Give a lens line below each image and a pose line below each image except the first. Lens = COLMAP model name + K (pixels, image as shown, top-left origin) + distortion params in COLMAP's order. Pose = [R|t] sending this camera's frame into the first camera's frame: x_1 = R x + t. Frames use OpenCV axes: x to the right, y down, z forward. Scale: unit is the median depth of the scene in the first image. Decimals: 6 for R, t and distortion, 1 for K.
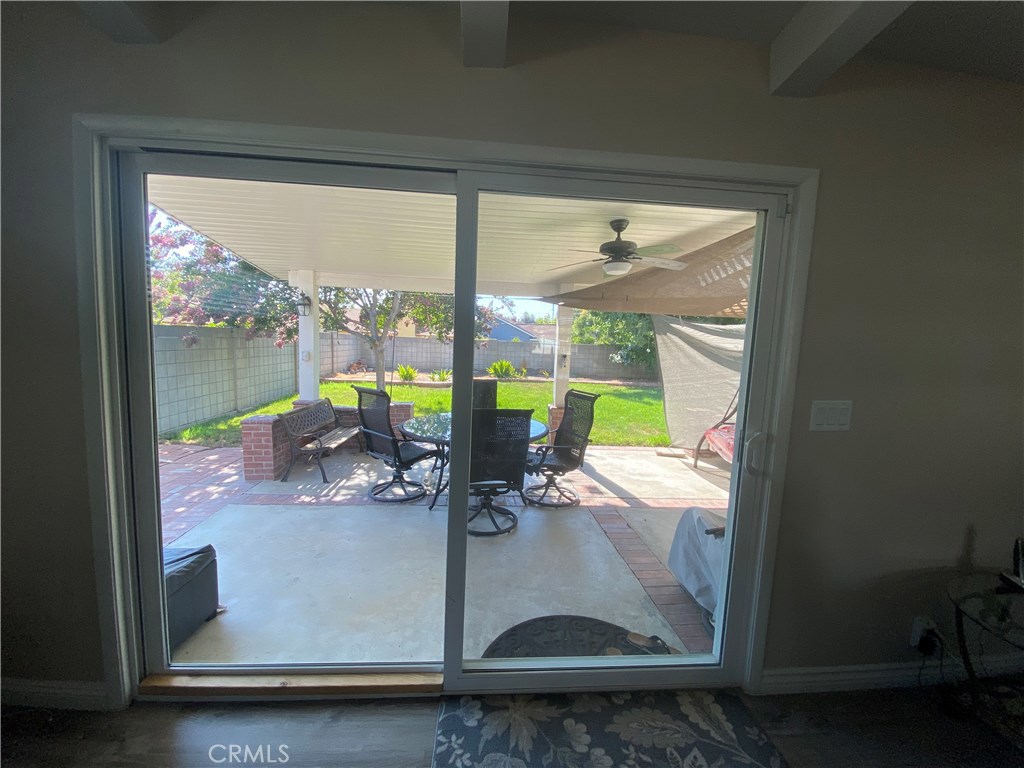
lens RADIAL K [[411.7, 0, 512.0], [0, 411.7, 384.0], [0, 0, 1]] dist [0.055701, -0.042726]
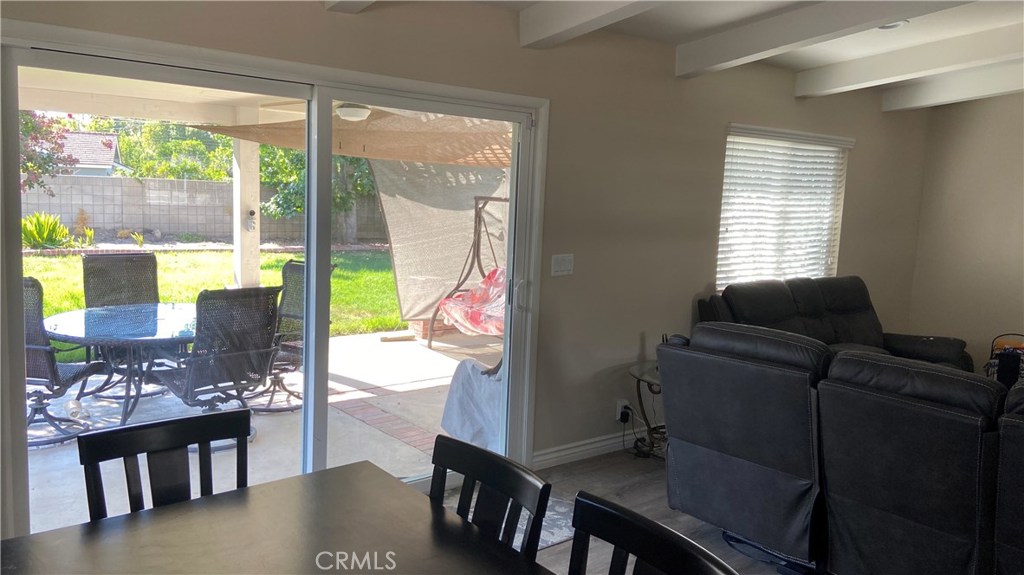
lens RADIAL K [[816.4, 0, 512.0], [0, 816.4, 287.5], [0, 0, 1]] dist [0.001537, 0.001003]
pose [[0.822435, -0.077481, 0.563558, -0.380545], [0.049118, 0.996653, 0.065345, -0.014846], [-0.566735, -0.026061, 0.823488, -0.477396]]
